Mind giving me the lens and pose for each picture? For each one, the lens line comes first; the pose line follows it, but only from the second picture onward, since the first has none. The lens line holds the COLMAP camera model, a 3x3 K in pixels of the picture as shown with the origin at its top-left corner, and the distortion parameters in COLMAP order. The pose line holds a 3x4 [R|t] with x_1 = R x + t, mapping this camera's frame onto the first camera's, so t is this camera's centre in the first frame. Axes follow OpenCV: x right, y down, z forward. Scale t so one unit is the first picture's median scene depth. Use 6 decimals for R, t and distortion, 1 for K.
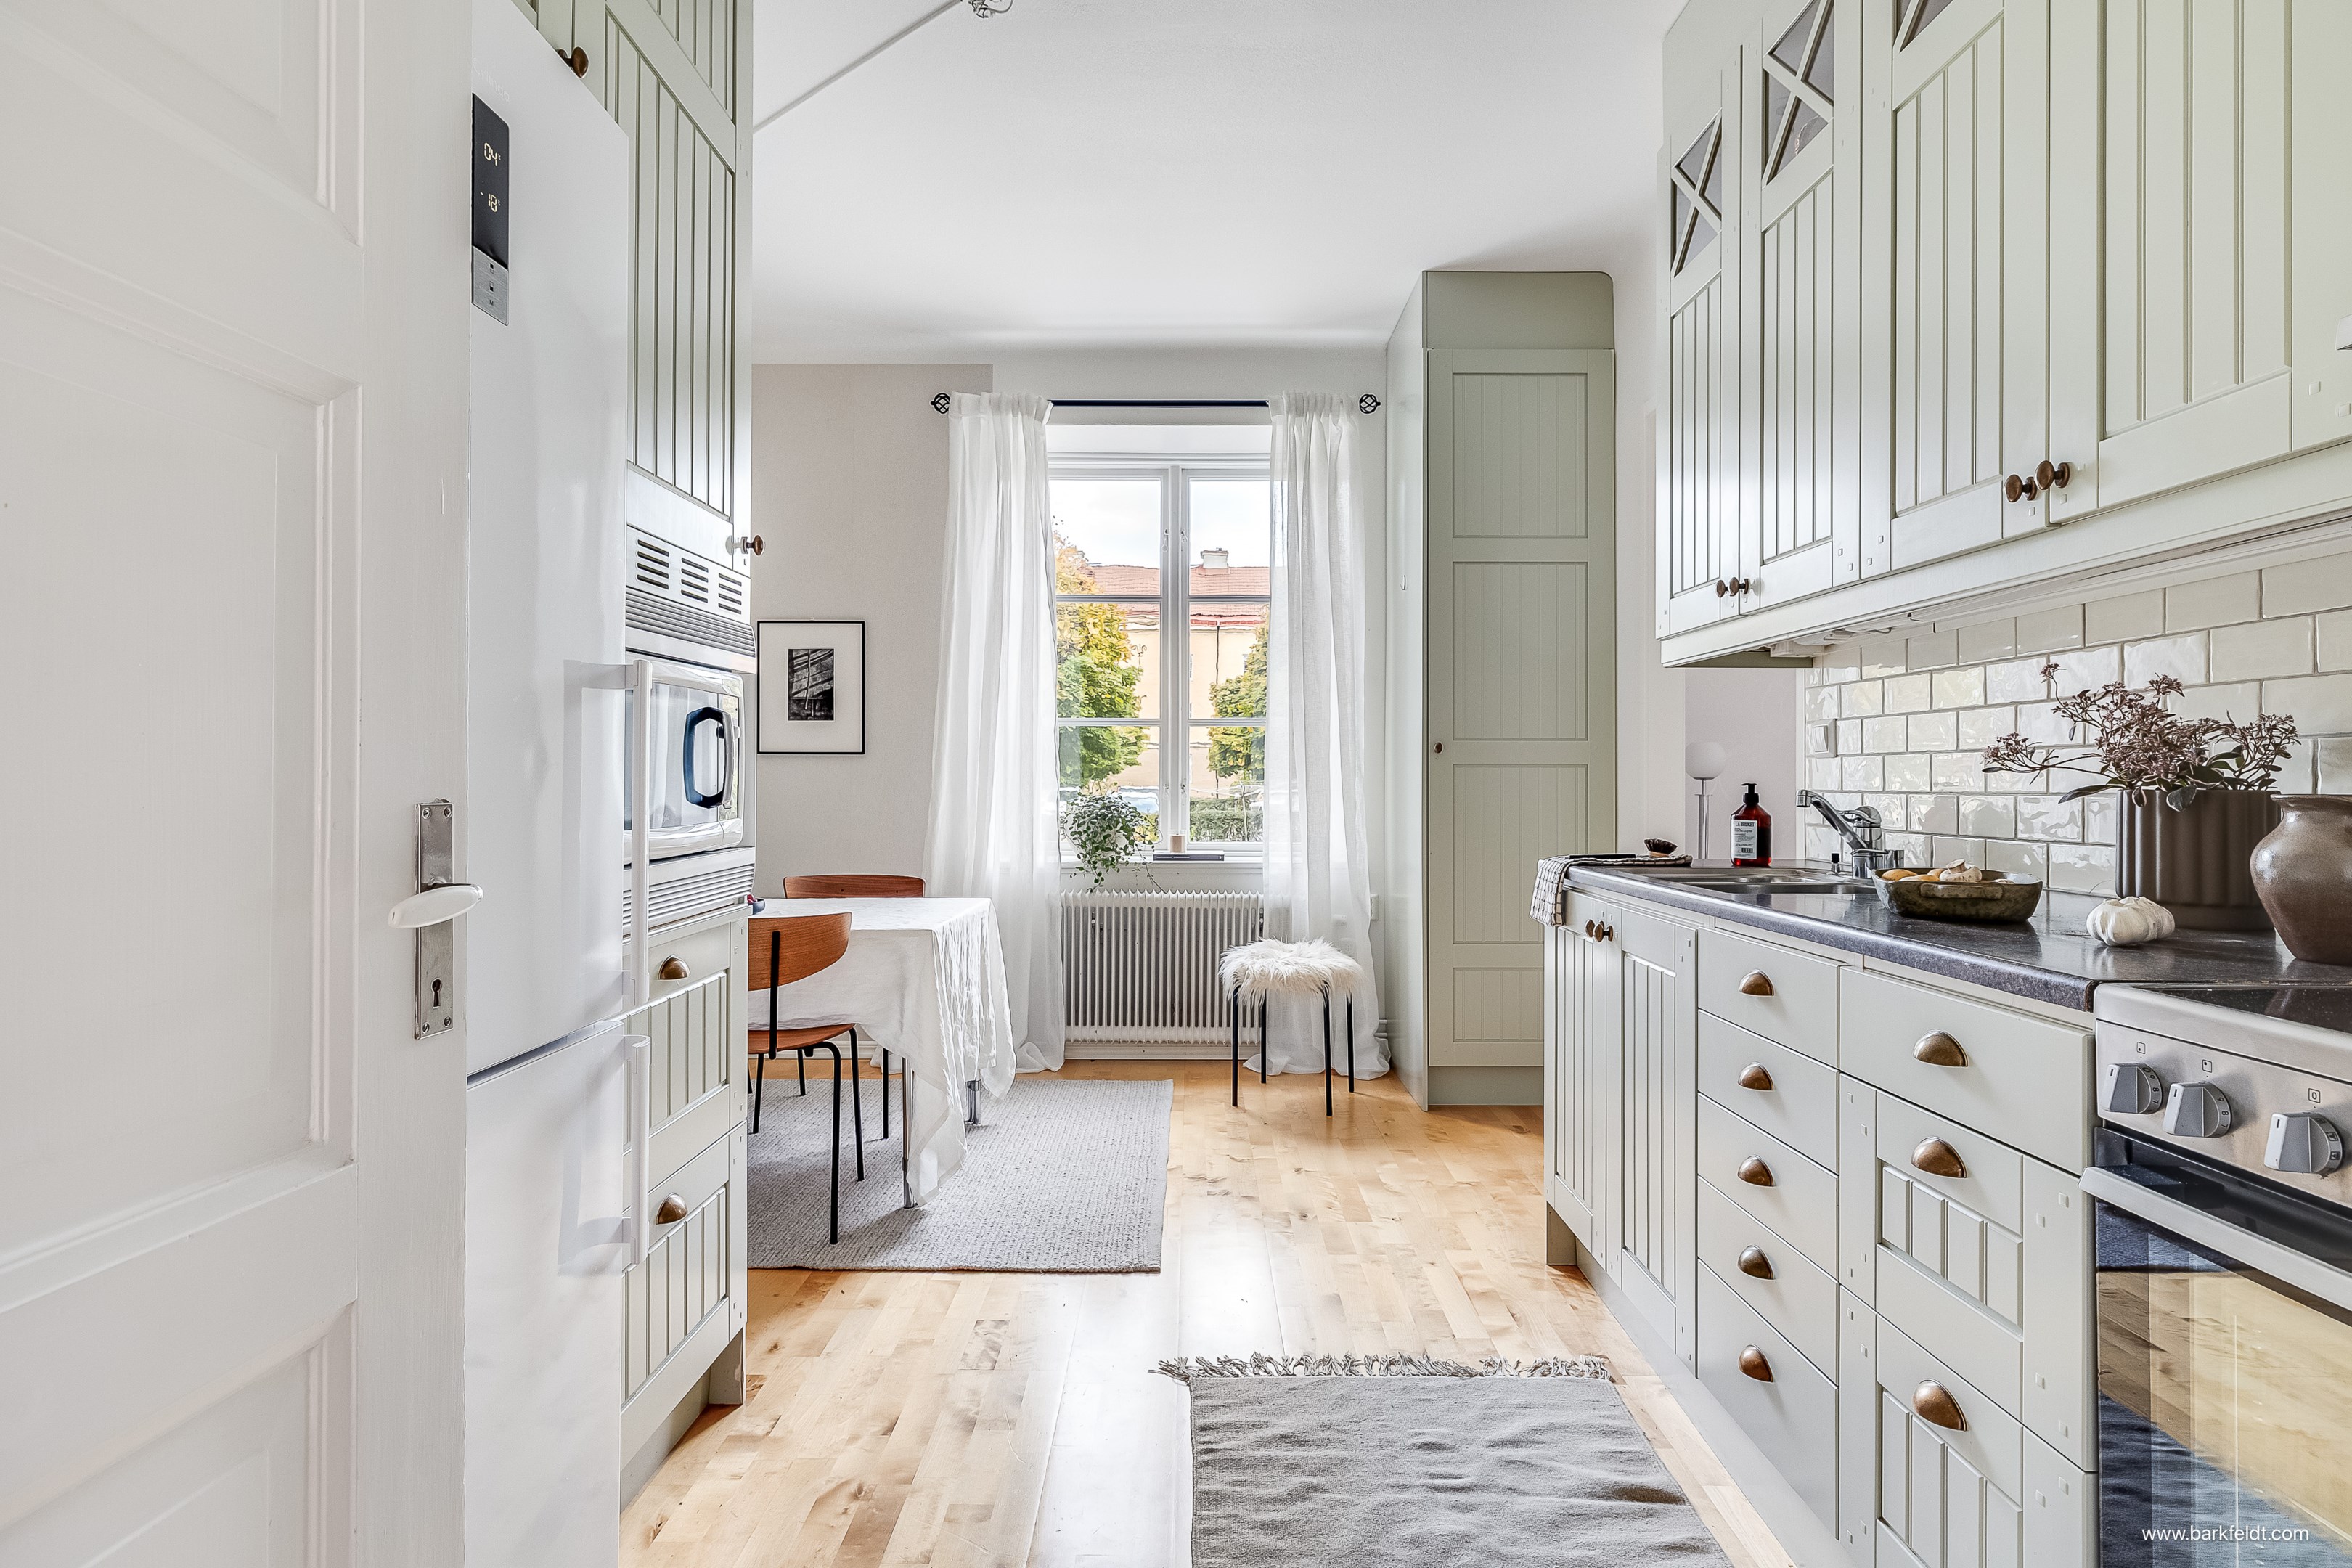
lens RADIAL K [[1228.1, 0, 1176.0], [0, 1228.1, 784.0], [0, 0, 1]] dist [0.000861, -0.000146]
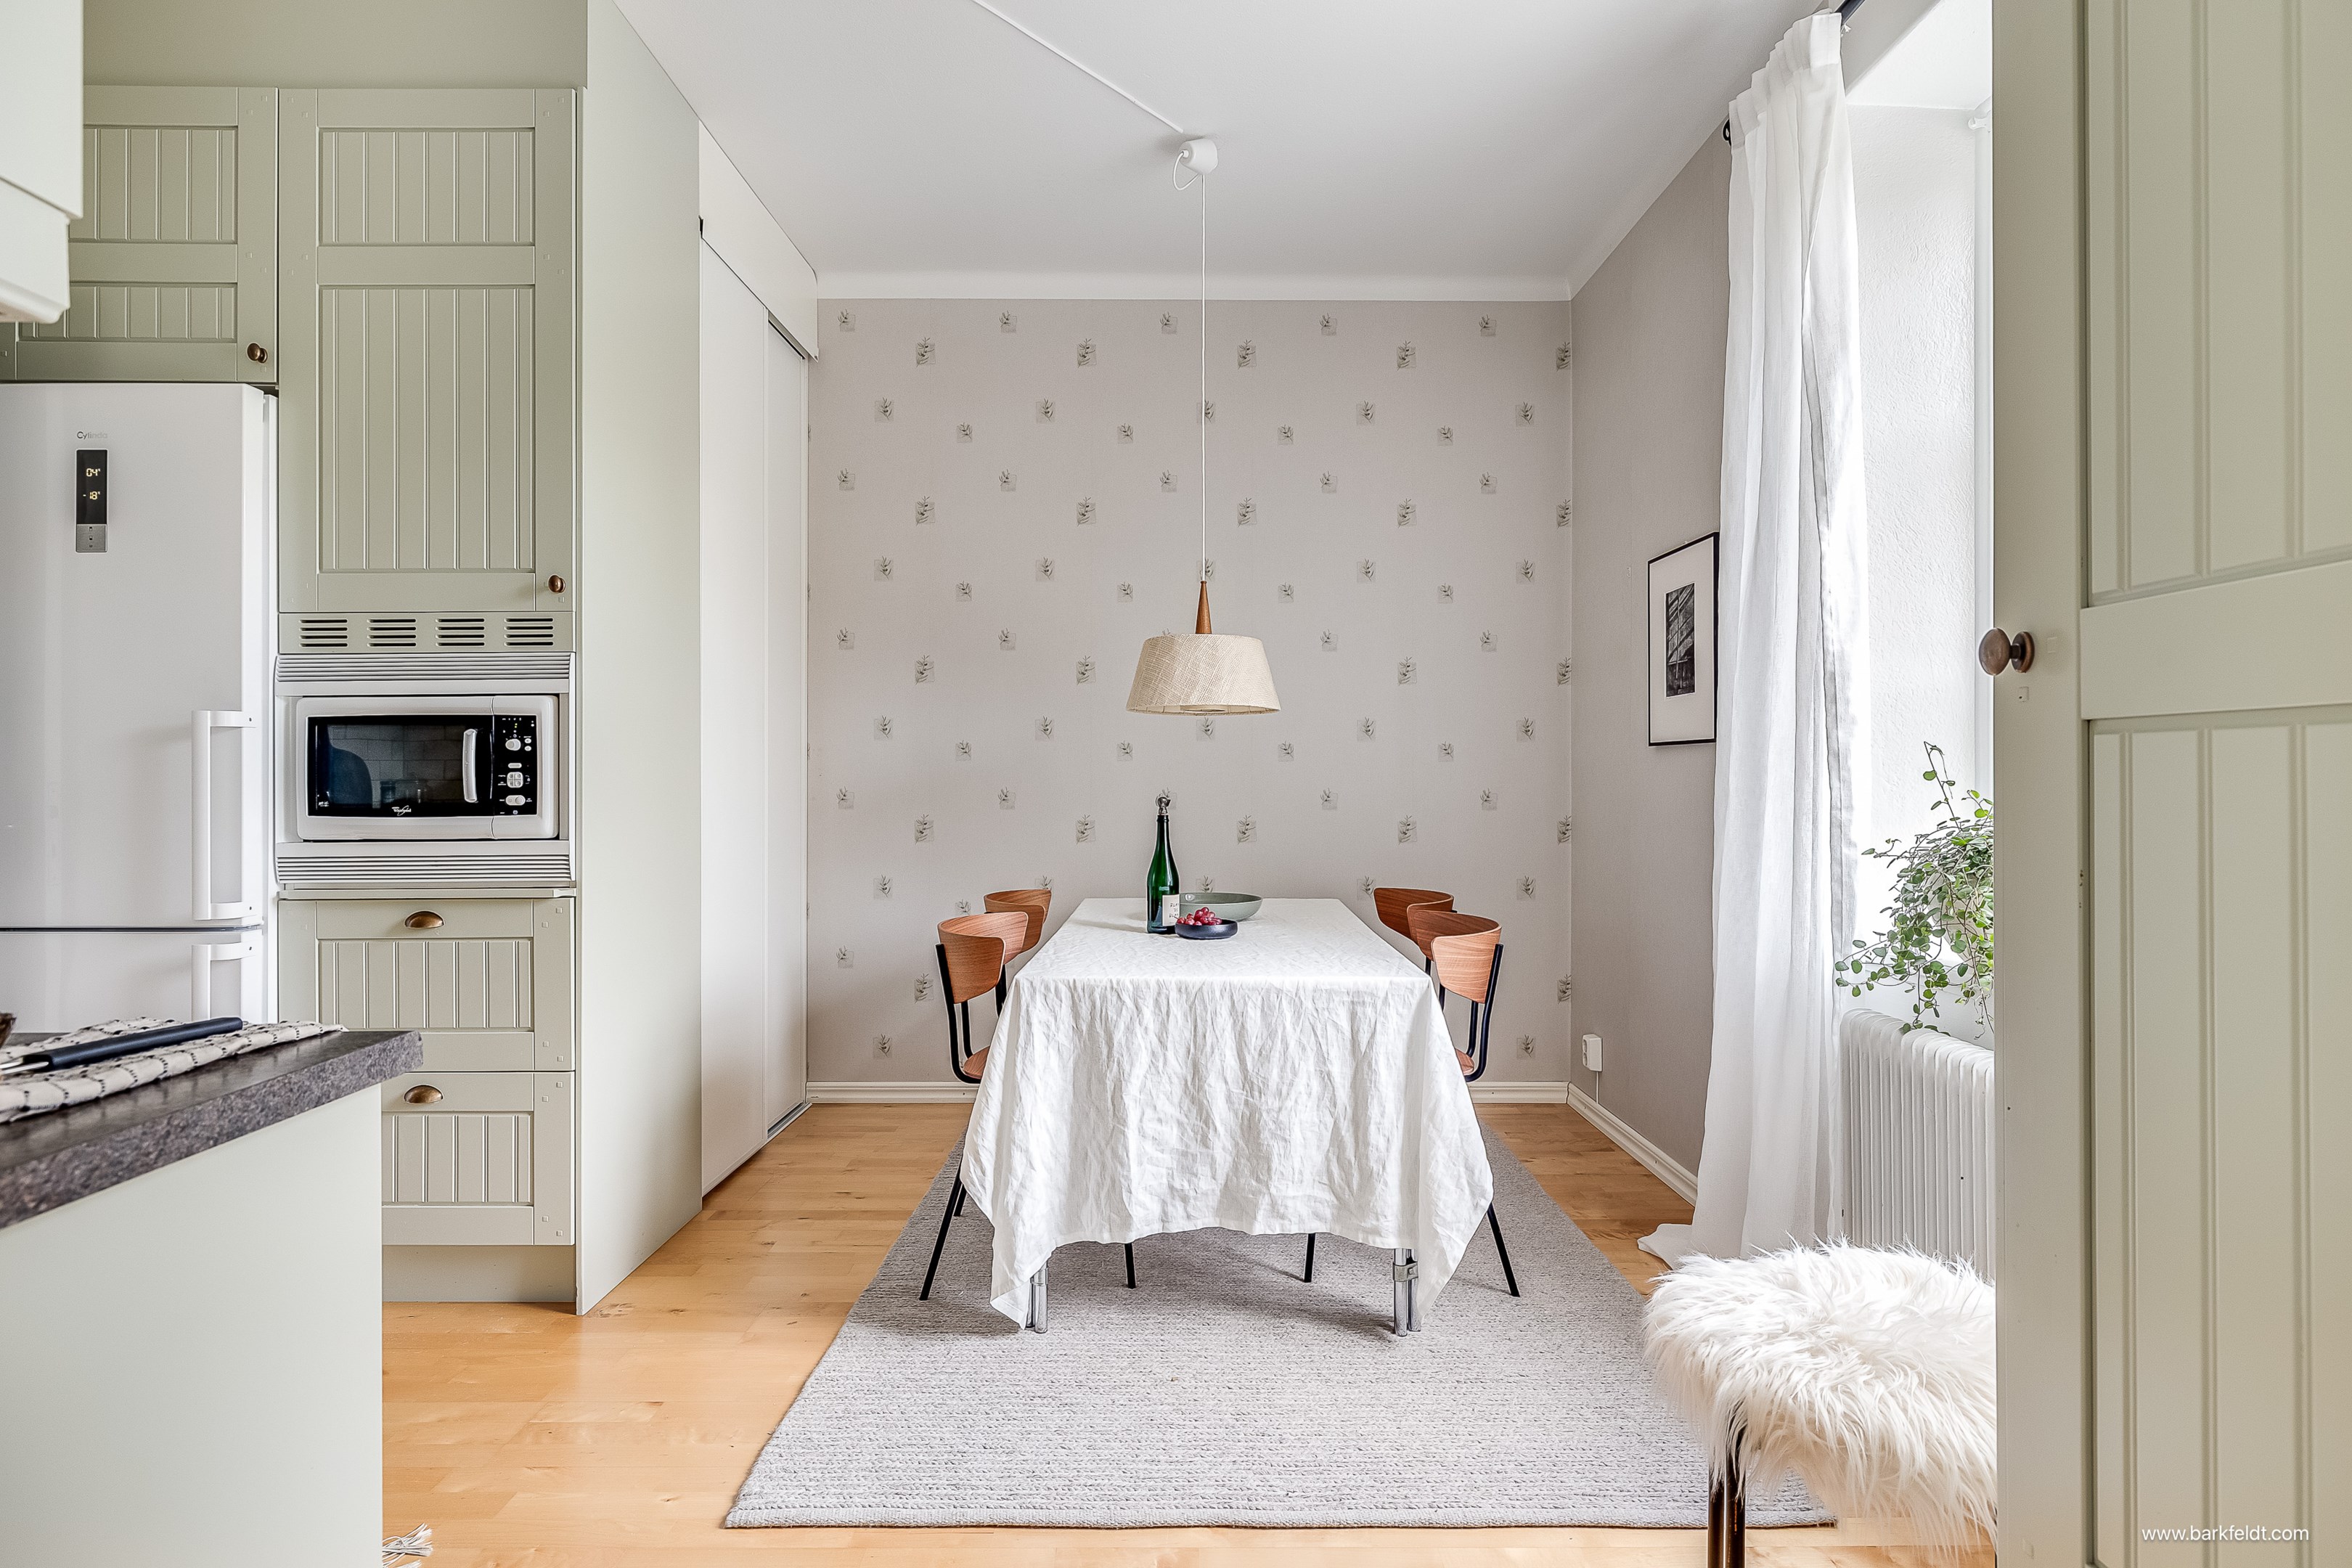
lens RADIAL K [[1195.2, 0, 1187.4], [0, 1195.2, 770.7], [0, 0, 1]] dist [-0.008570, -0.000849]
pose [[0.020067, -0.003255, -0.999793, 0.407806], [-0.001550, 0.999993, -0.003287, -0.005102], [0.999797, 0.001616, 0.020062, 0.775055]]
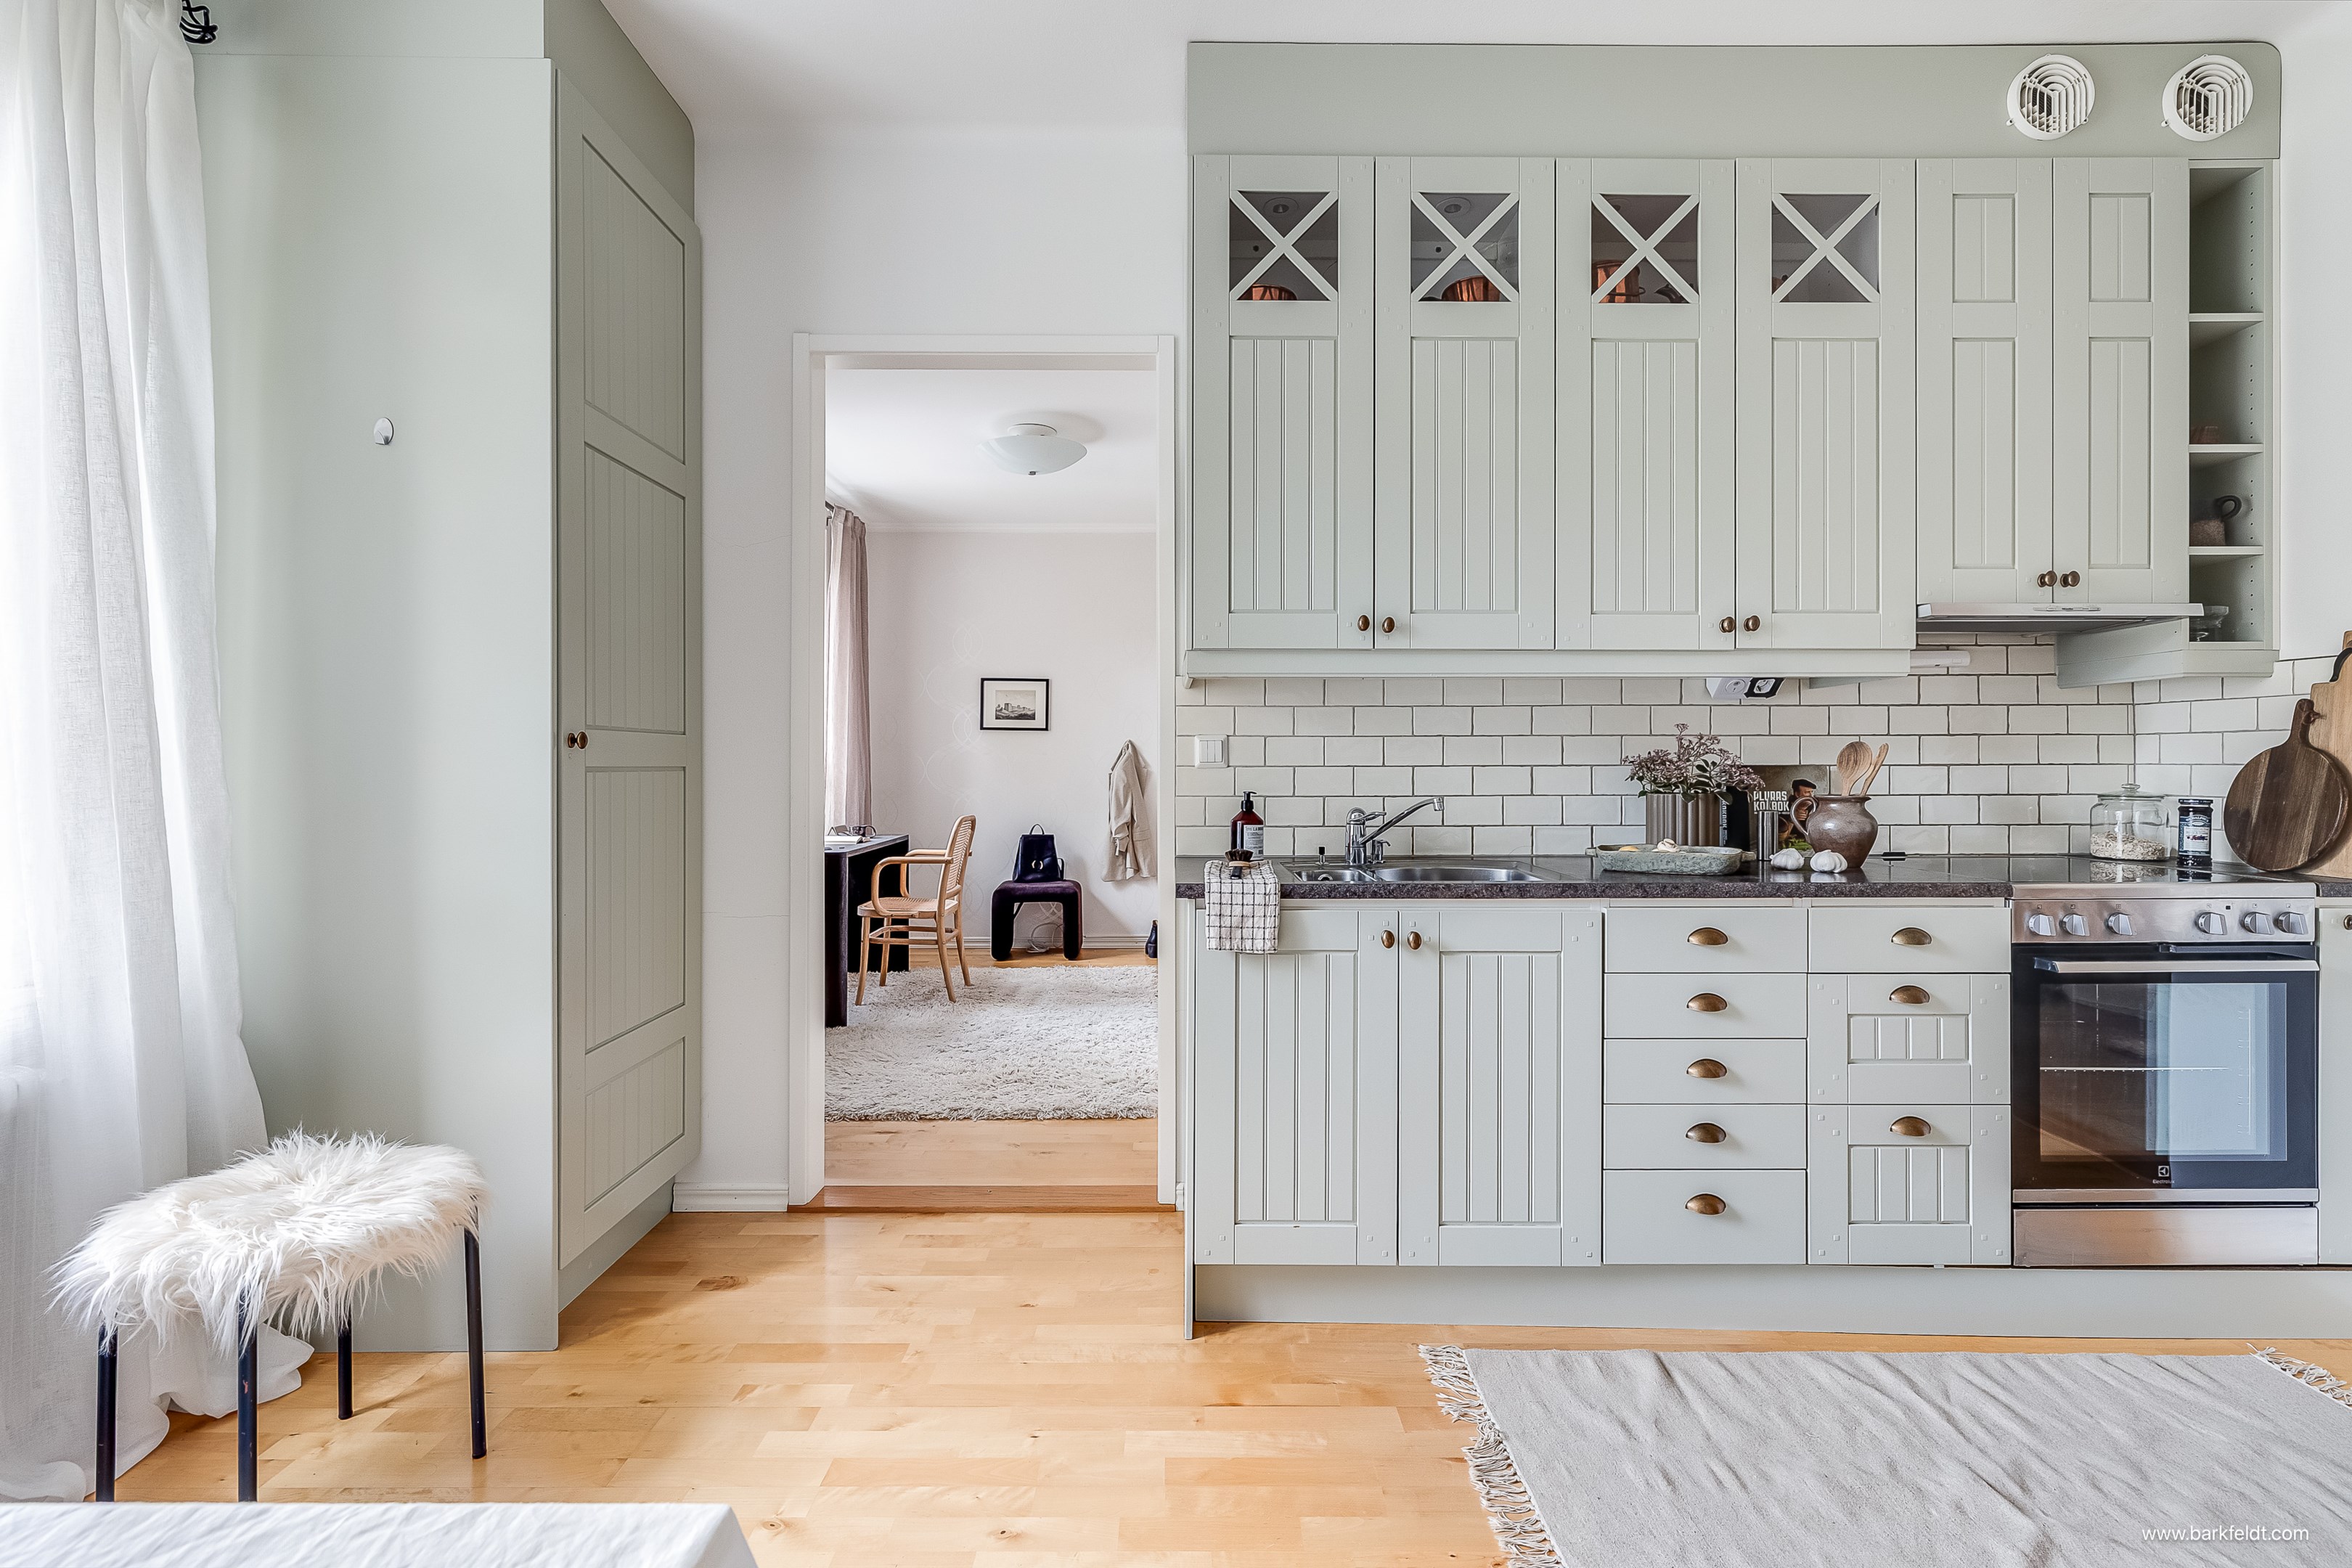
lens RADIAL K [[1035.0, 0, 1174.1], [0, 1035.0, 770.3], [0, 0, 1]] dist [0.004421, 0.000033]
pose [[-0.023190, -0.007276, 0.999705, -0.281807], [0.002126, 0.999971, 0.007327, -0.015795], [-0.999729, 0.002295, -0.023174, 0.656379]]
